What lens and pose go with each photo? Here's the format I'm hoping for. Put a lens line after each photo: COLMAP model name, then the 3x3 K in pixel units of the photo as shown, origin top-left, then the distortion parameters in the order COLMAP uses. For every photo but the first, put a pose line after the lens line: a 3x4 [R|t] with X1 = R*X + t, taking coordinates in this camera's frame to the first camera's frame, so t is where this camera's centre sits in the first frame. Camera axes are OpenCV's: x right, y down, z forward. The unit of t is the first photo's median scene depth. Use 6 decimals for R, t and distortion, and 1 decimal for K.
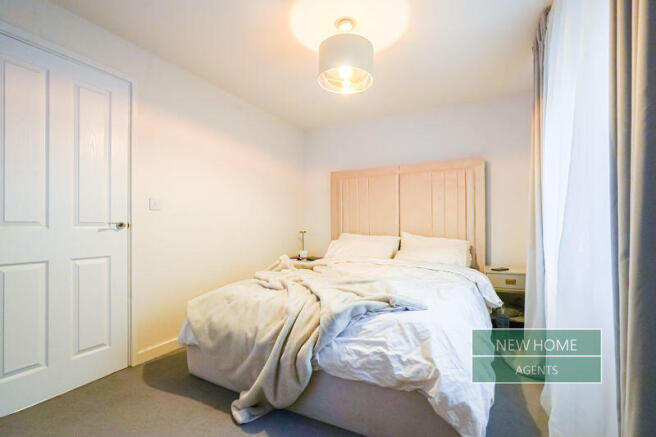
lens RADIAL K [[308.0, 0, 329.9], [0, 308.0, 222.6], [0, 0, 1]] dist [0.001482, 0.000381]
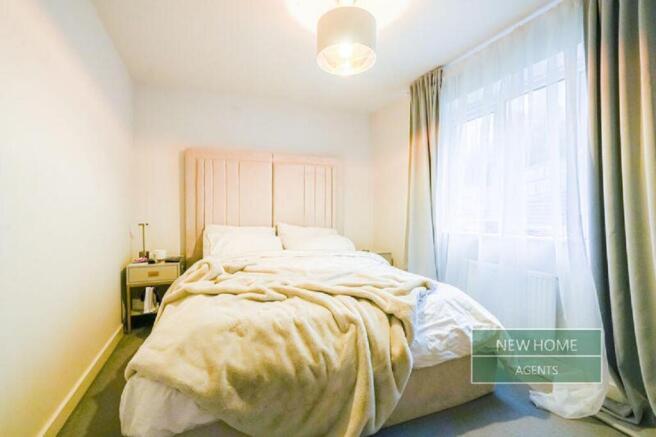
lens RADIAL K [[308.0, 0, 330.8], [0, 308.0, 208.1], [0, 0, 1]] dist [0.001482, 0.000381]
pose [[0.654128, 0.020251, 0.756113, -0.887399], [-0.011643, 0.999793, -0.016705, 0.000368], [-0.756294, 0.002124, 0.654228, 0.534469]]
